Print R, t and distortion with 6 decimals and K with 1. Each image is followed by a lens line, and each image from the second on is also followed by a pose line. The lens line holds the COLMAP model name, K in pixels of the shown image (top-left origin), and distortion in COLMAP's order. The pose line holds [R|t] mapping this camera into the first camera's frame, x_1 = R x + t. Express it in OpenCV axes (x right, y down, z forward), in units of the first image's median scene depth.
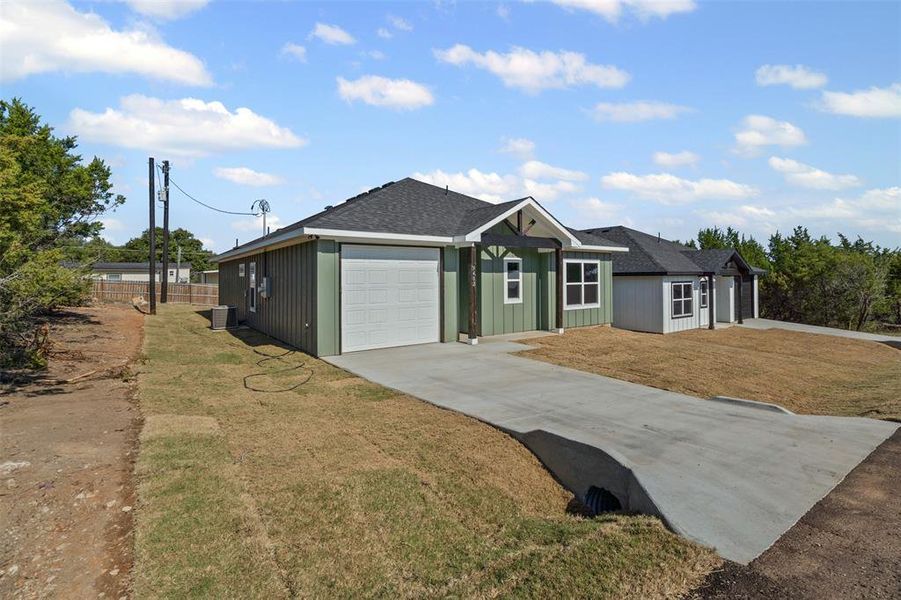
lens RADIAL K [[413.5, 0, 448.2], [0, 413.5, 294.5], [0, 0, 1]] dist [-0.000986, 0.000017]
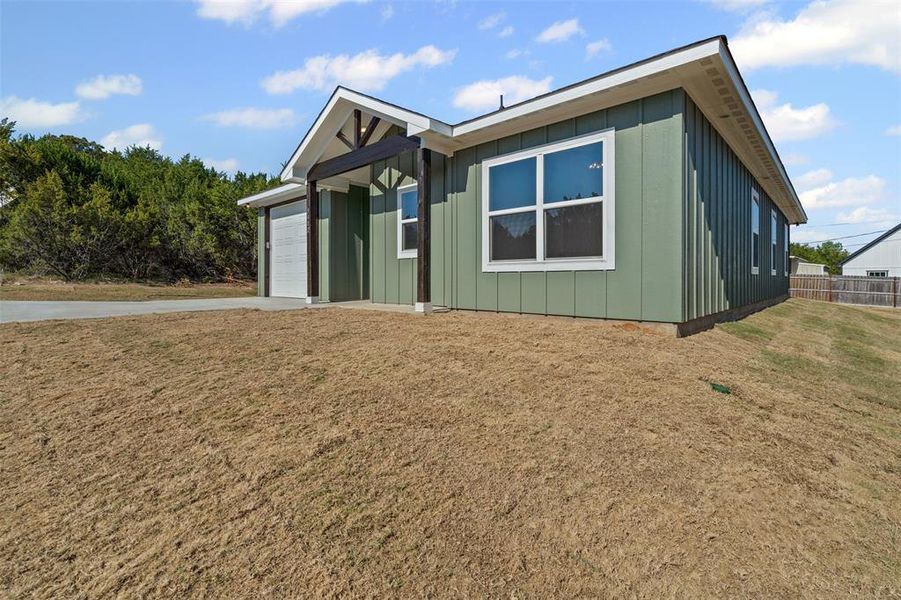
lens RADIAL K [[429.9, 0, 450.8], [0, 429.9, 287.6], [0, 0, 1]] dist [-0.002910, 0.000657]
pose [[0.201756, 0.030865, -0.978949, 0.797346], [-0.028297, 0.999270, 0.025674, 0.047424], [0.979027, 0.022522, 0.202482, 0.928493]]
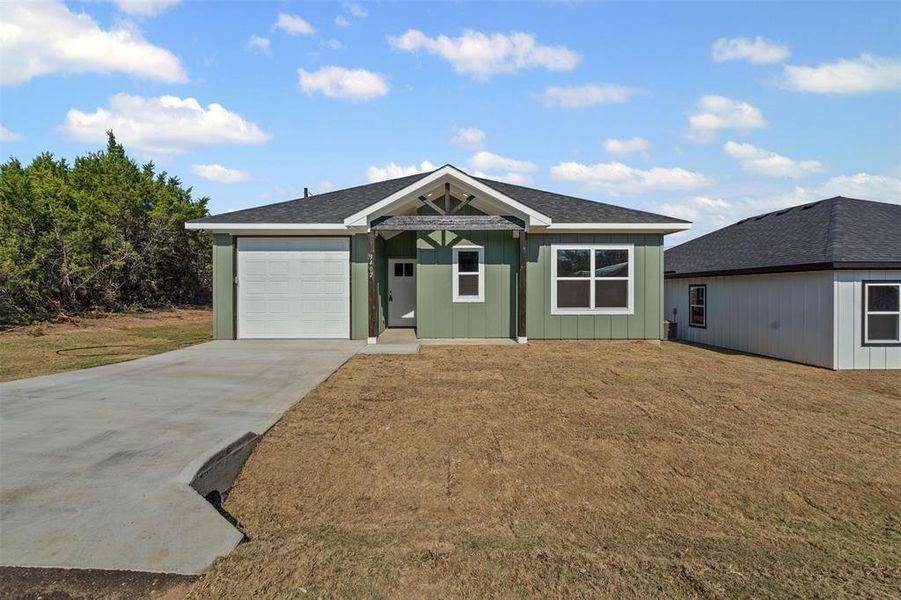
lens RADIAL K [[413.5, 0, 448.2], [0, 413.5, 294.5], [0, 0, 1]] dist [-0.000986, 0.000017]
pose [[0.825922, 0.010872, -0.563680, 0.579487], [-0.027263, 0.999415, -0.020670, 0.024377], [0.563125, 0.032440, 0.825735, 0.310729]]
